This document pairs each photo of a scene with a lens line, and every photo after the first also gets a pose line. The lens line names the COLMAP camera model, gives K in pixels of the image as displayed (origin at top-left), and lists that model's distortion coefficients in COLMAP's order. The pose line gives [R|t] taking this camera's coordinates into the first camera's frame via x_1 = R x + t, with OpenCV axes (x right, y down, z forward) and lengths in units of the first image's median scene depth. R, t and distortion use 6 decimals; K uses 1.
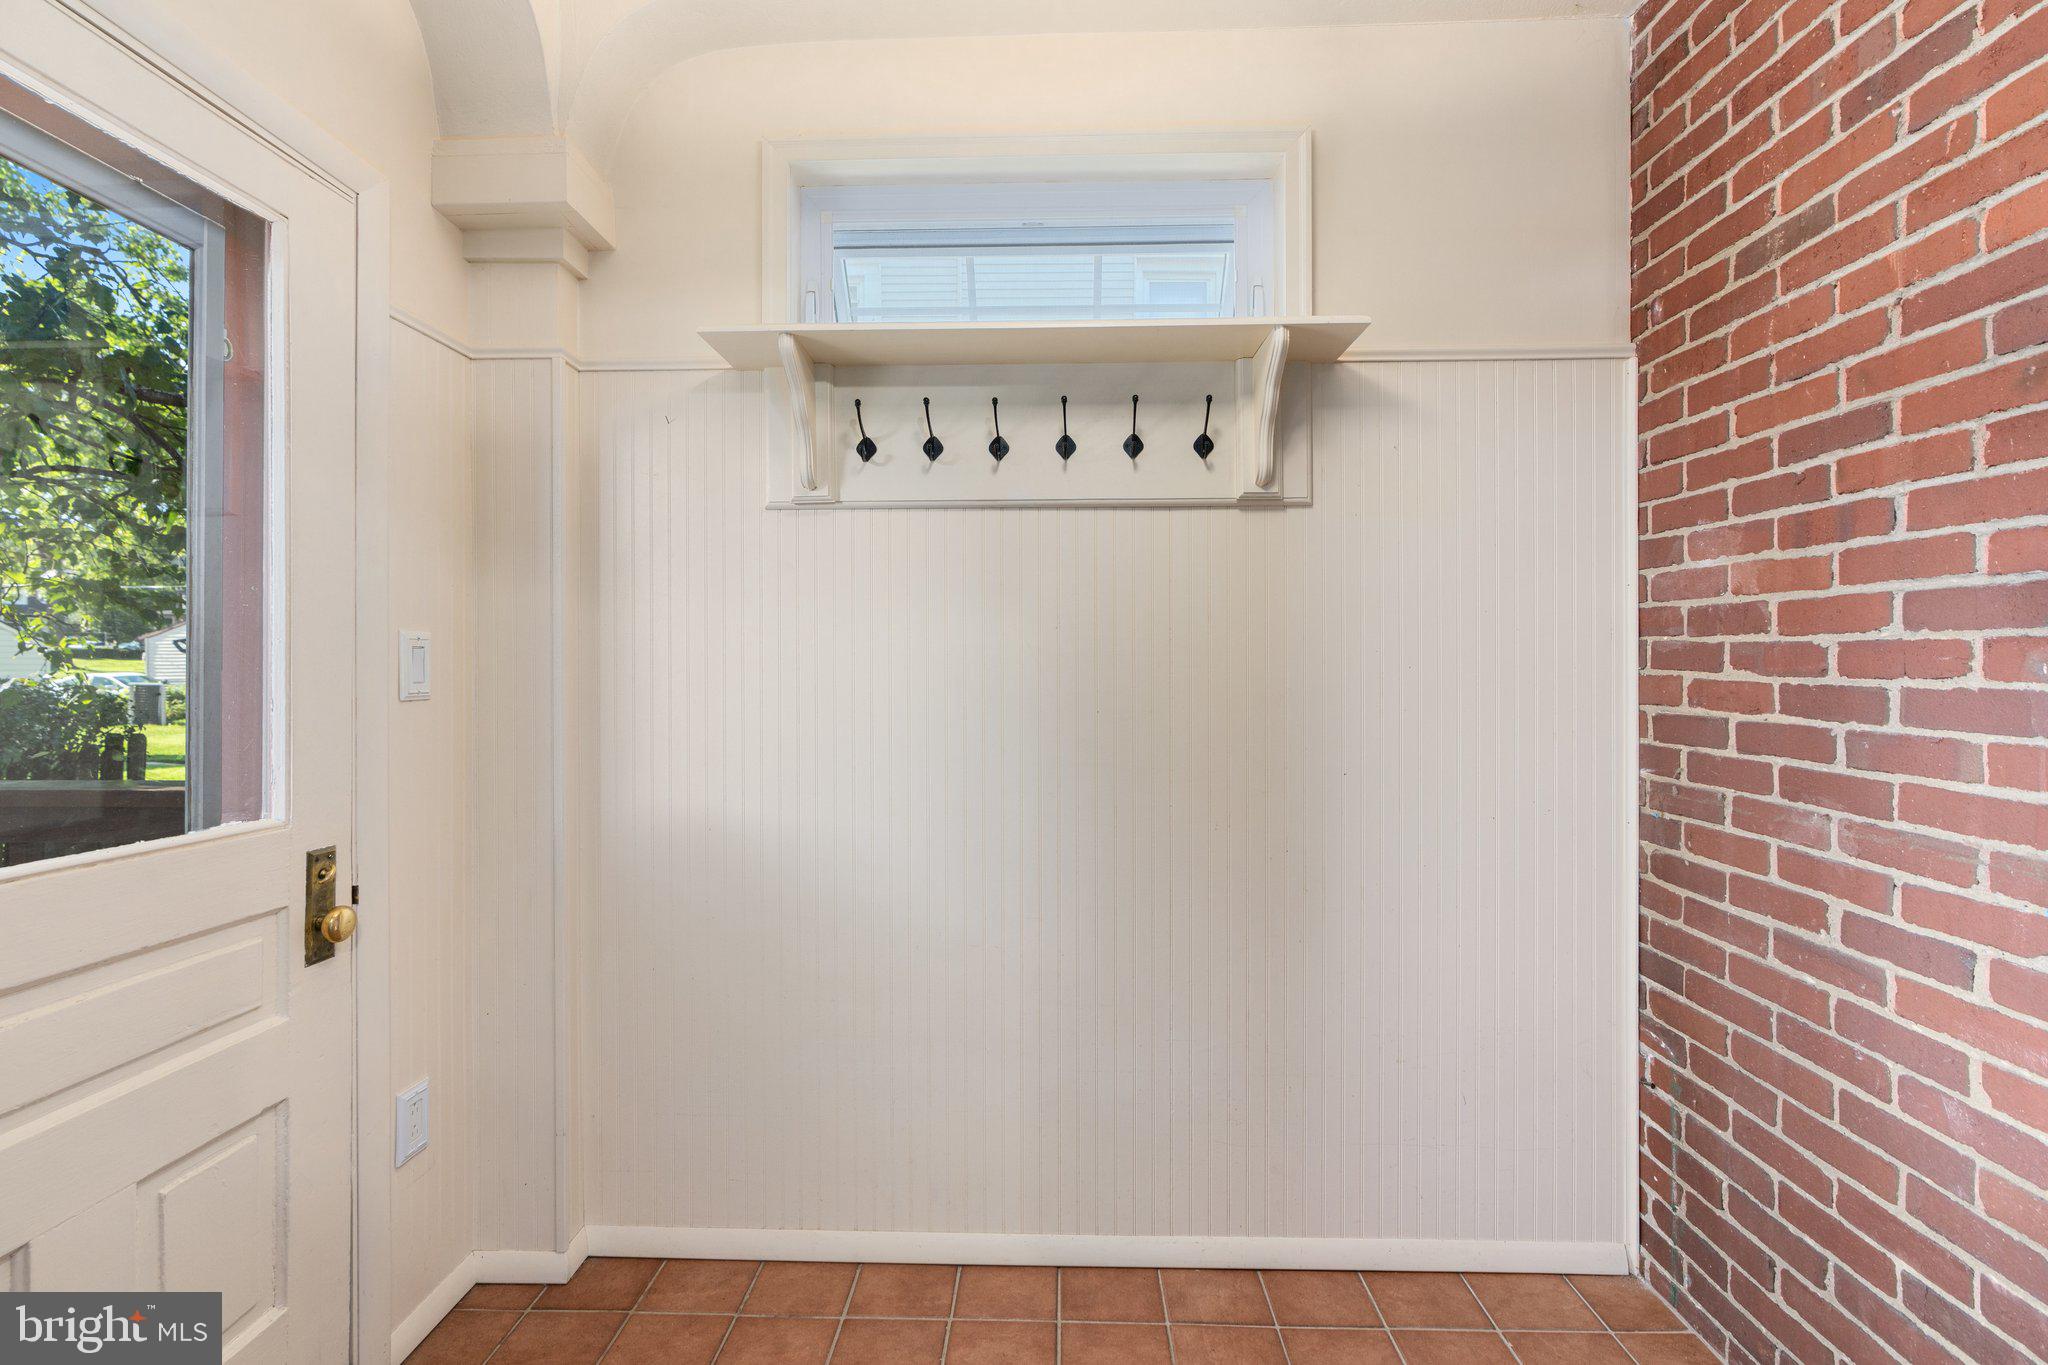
lens RADIAL K [[924.8, 0, 1024.0], [0, 924.8, 682.5], [0, 0, 1]] dist [-0.006535, 0.000465]
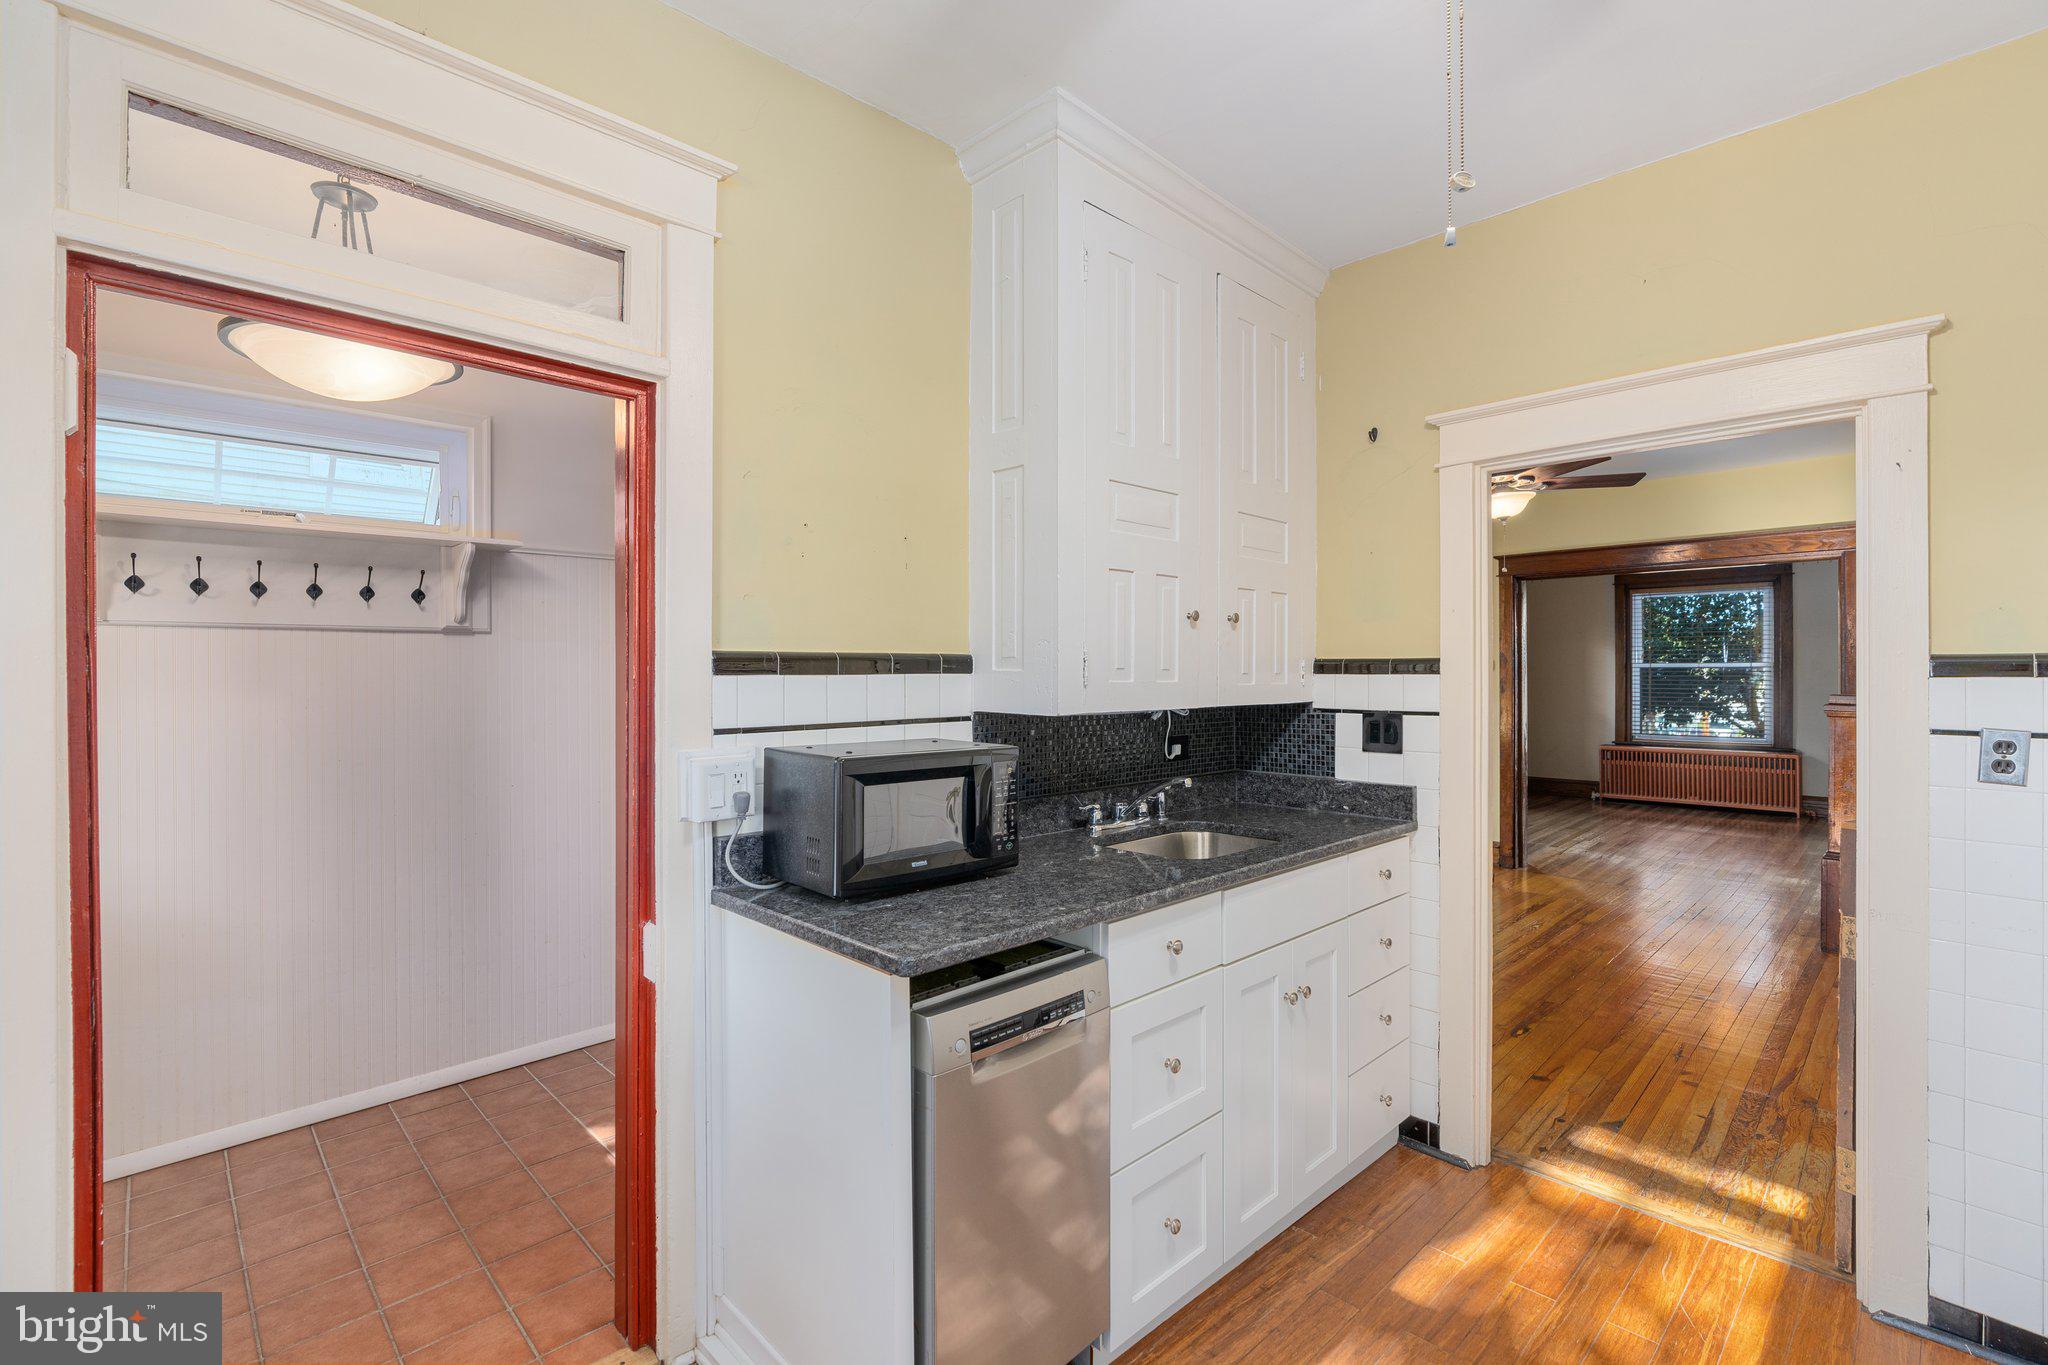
lens RADIAL K [[916.3, 0, 1026.5], [0, 916.3, 666.8], [0, 0, 1]] dist [-0.005437, 0.000229]
pose [[0.685509, -0.000697, 0.728064, -0.254944], [0.006254, 0.999968, -0.004931, -0.115696], [-0.728037, 0.007933, 0.685491, -0.927874]]
